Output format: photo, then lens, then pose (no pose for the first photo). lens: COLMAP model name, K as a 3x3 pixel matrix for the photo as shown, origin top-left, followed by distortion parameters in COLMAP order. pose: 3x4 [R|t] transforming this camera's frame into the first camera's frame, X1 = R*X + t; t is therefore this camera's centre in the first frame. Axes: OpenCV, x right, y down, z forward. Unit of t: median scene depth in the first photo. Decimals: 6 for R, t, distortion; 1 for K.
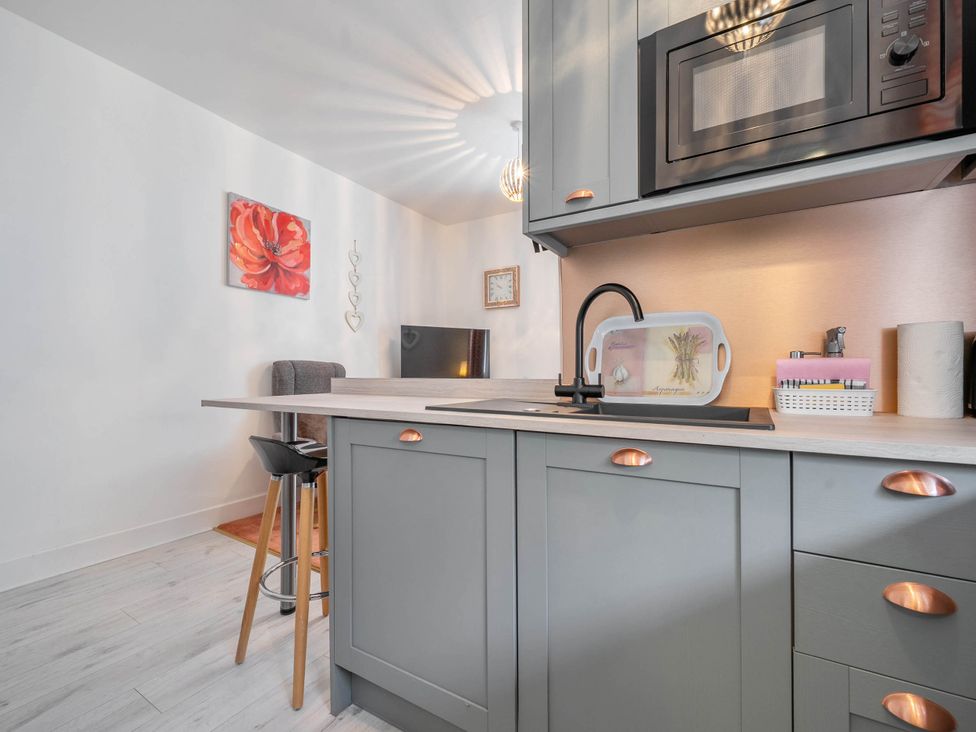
lens RADIAL K [[434.2, 0, 486.4], [0, 434.2, 376.6], [0, 0, 1]] dist [0.000636, -0.000013]
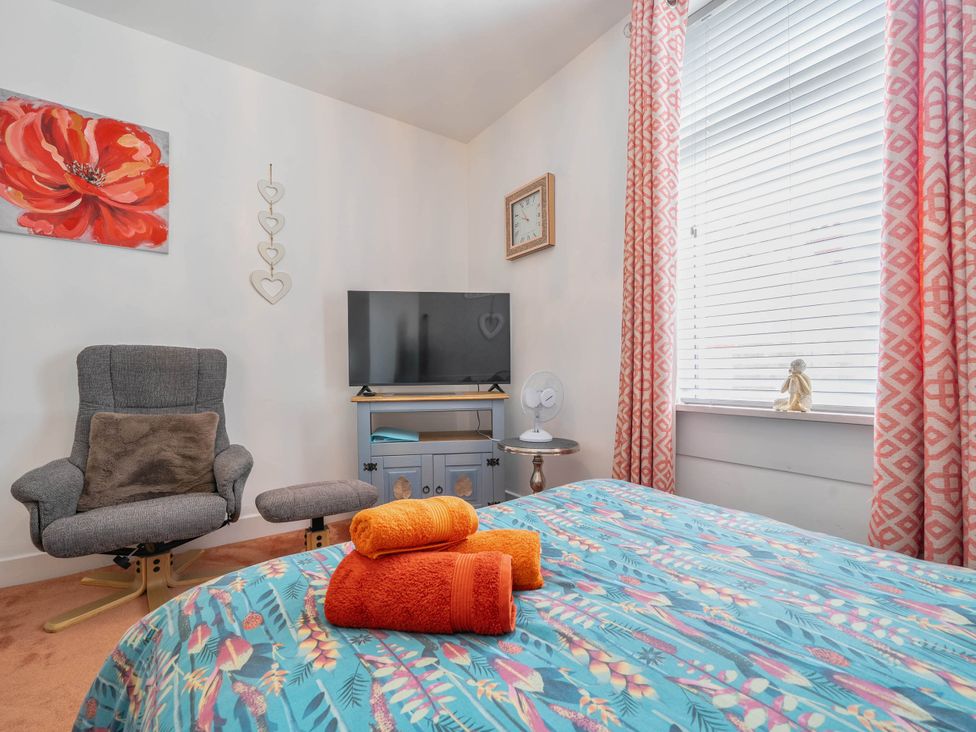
lens RADIAL K [[434.2, 0, 486.4], [0, 434.2, 376.6], [0, 0, 1]] dist [0.000636, -0.000013]
pose [[0.910503, 0.002450, -0.413494, 0.315643], [-0.001975, 0.999997, 0.001576, 0.008275], [0.413497, -0.000619, 0.910505, 0.621729]]
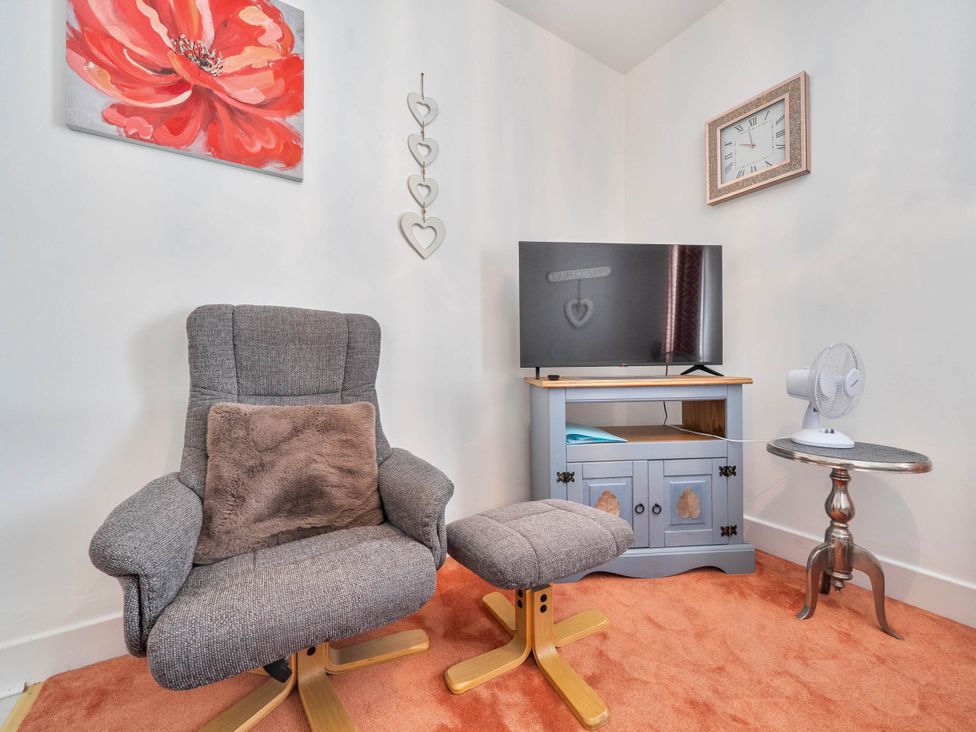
lens RADIAL K [[388.1, 0, 488.0], [0, 388.1, 366.0], [0, 0, 1]] dist [-0.002091, -0.000322]
pose [[0.891170, 0.003415, -0.453657, -0.037526], [-0.001893, 0.999991, 0.003810, 0.023836], [0.453666, -0.002537, 0.891168, 0.741410]]
